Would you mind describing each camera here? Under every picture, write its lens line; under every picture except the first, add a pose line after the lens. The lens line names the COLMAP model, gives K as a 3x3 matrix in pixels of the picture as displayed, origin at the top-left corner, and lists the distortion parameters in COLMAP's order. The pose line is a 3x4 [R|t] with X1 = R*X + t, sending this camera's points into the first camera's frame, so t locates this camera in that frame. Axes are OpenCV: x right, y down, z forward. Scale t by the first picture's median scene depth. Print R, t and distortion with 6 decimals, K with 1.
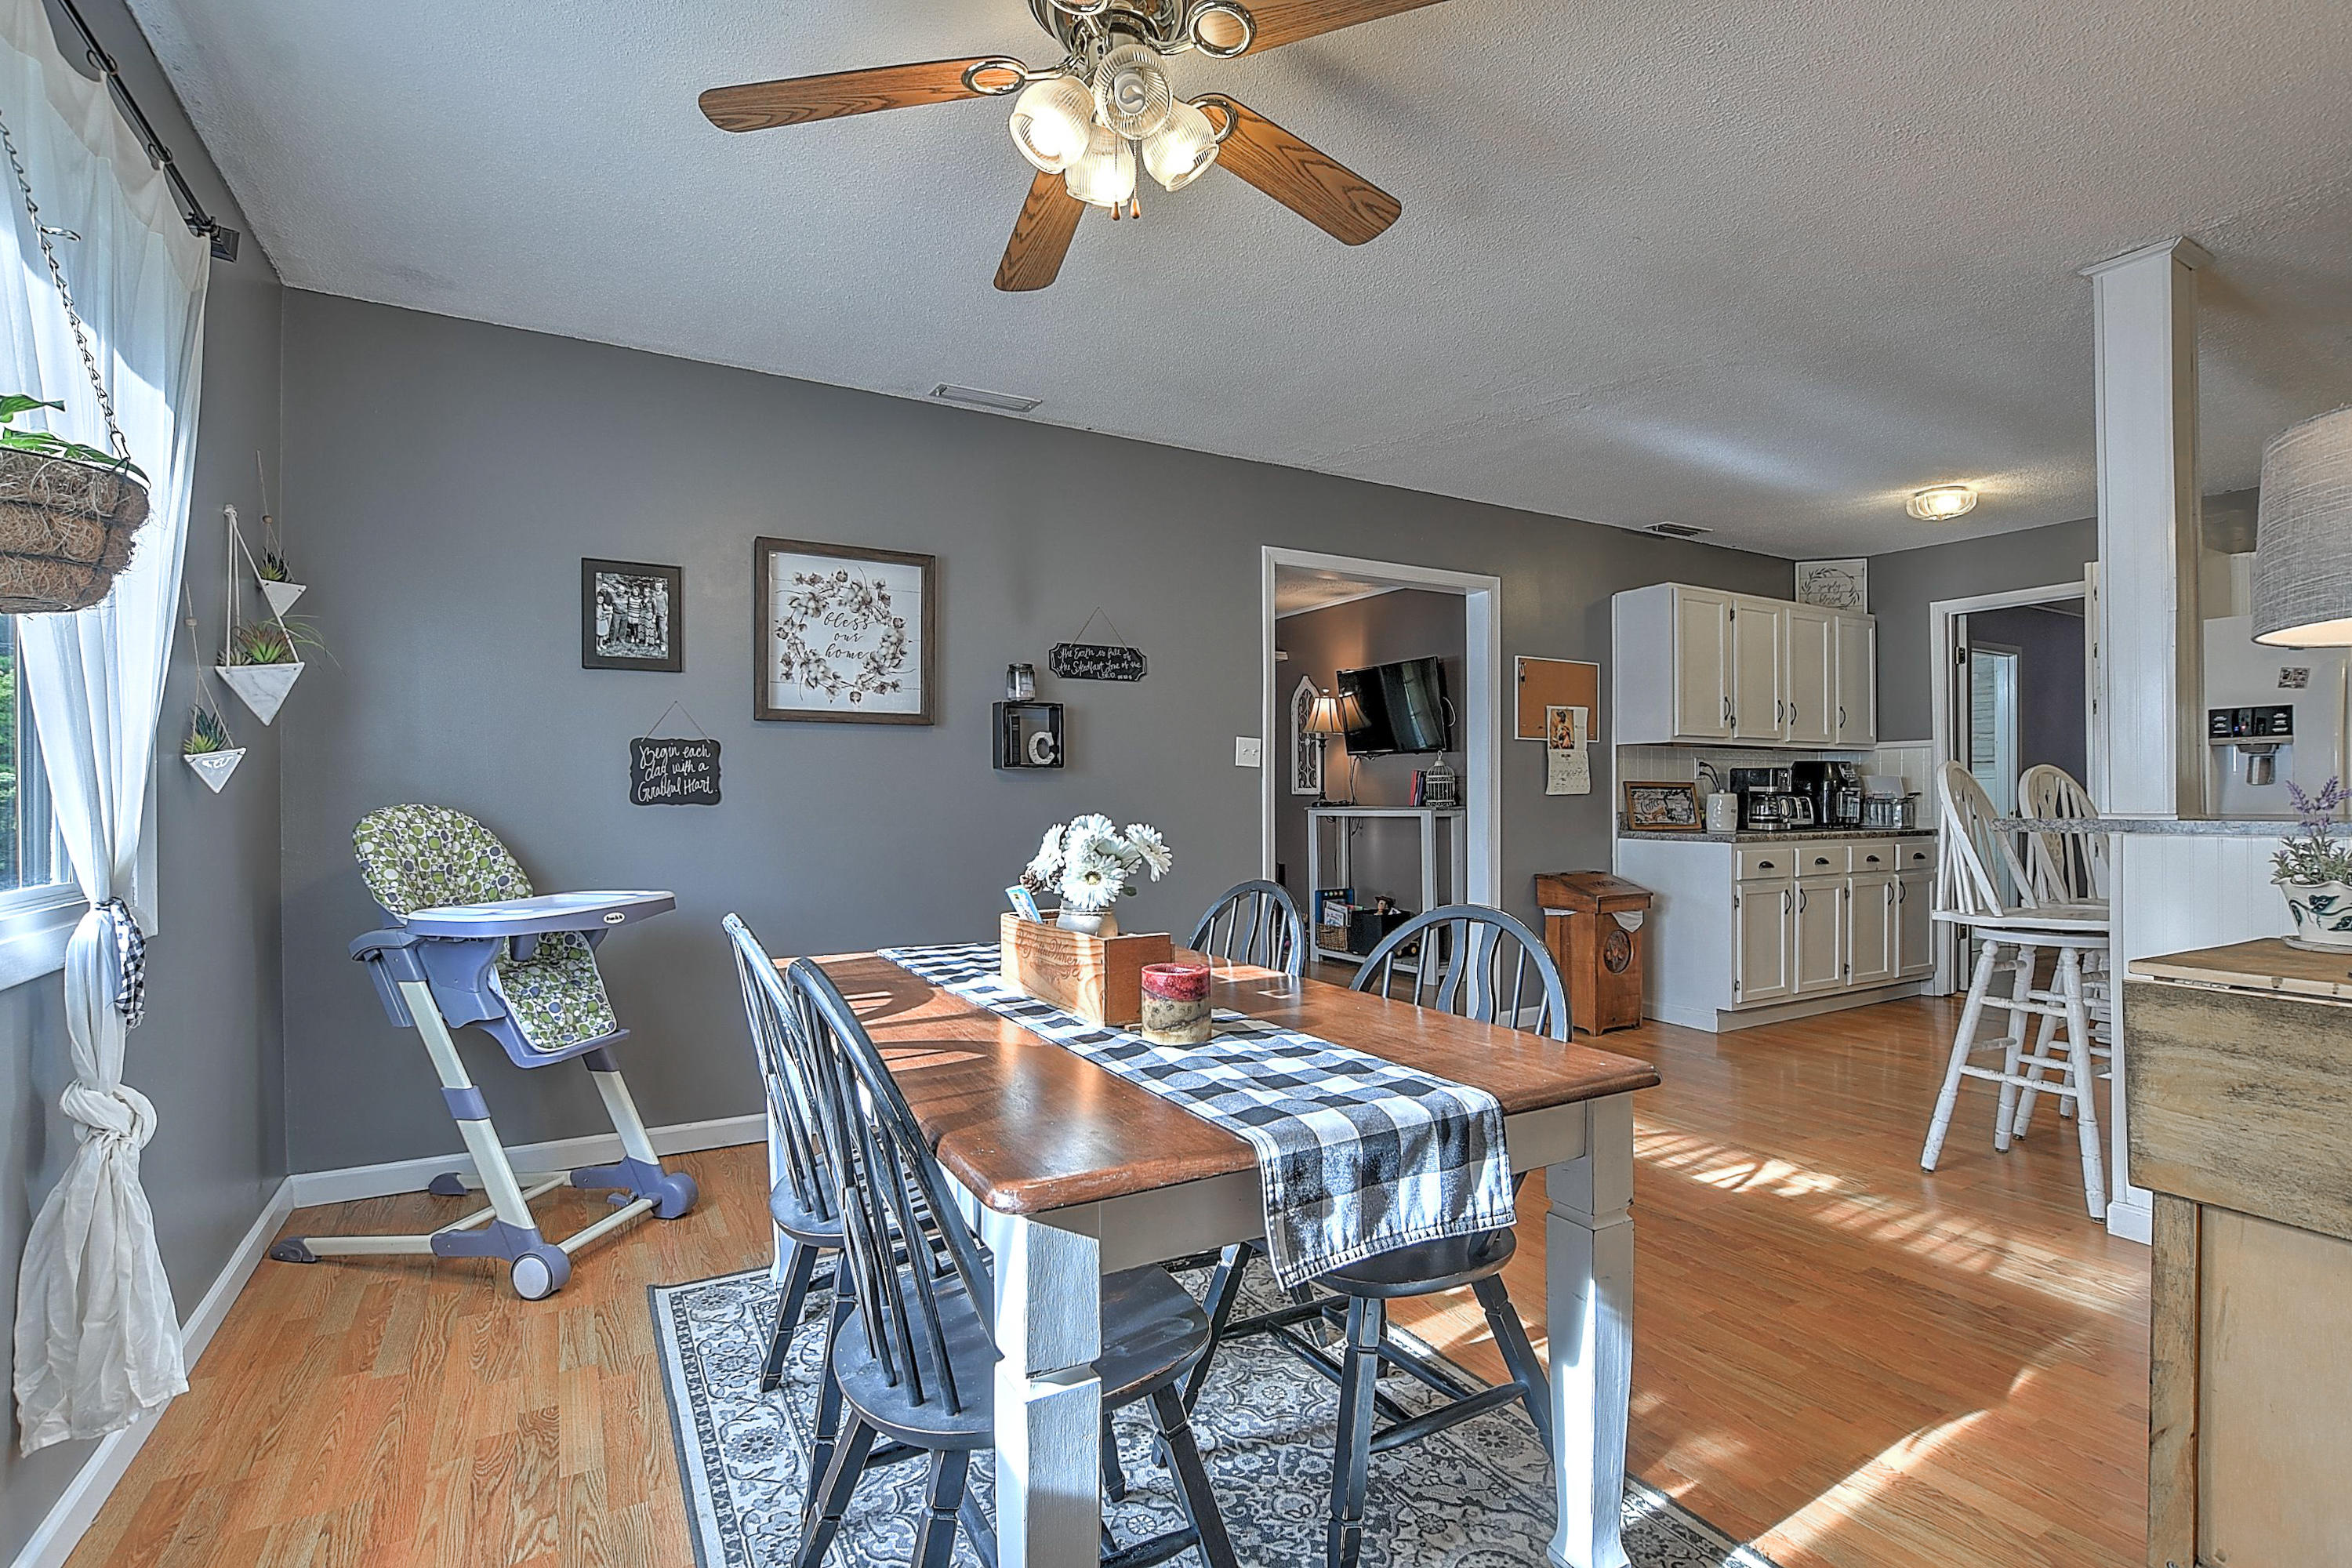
lens RADIAL K [[1080.2, 0, 1162.2], [0, 1080.2, 799.3], [0, 0, 1]] dist [-0.029090, 0.005096]
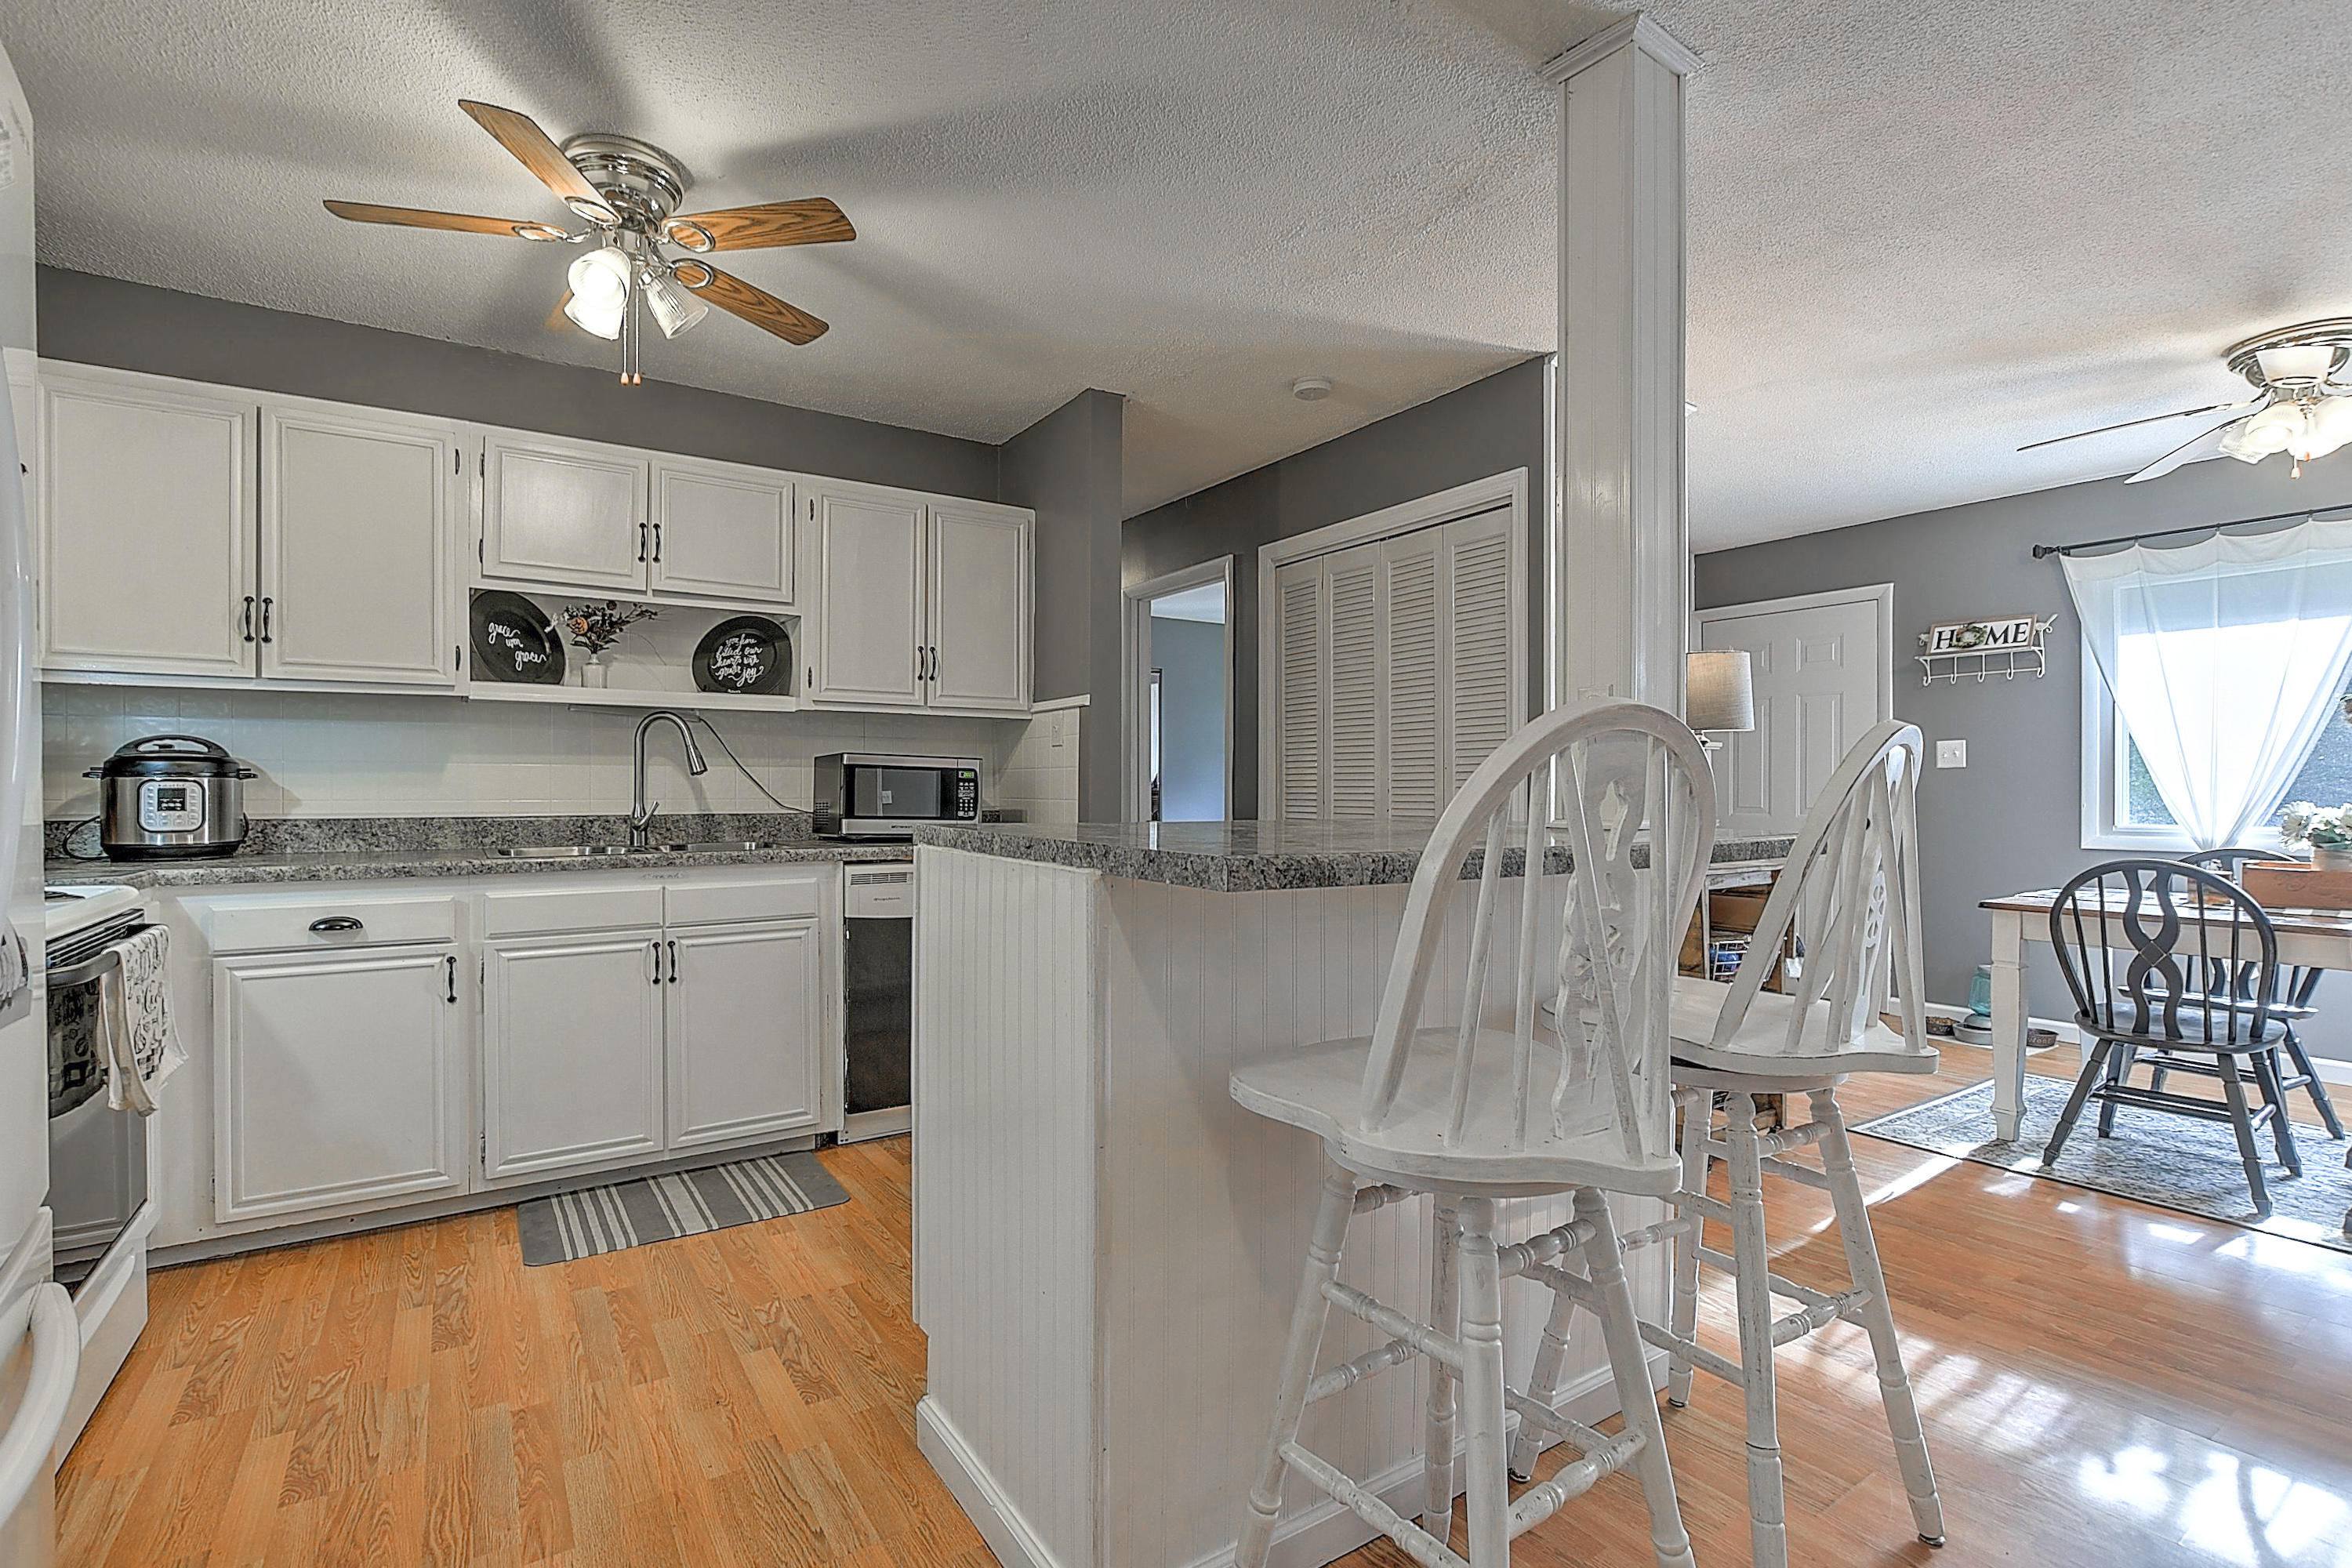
lens RADIAL K [[1080.2, 0, 1184.4], [0, 1080.2, 792.1], [0, 0, 1]] dist [-0.029090, 0.005096]
pose [[-0.996573, 0.001593, -0.082707, 0.667929], [0.001115, 0.999982, 0.005829, -0.005440], [0.082715, 0.005717, -0.996557, 0.877445]]
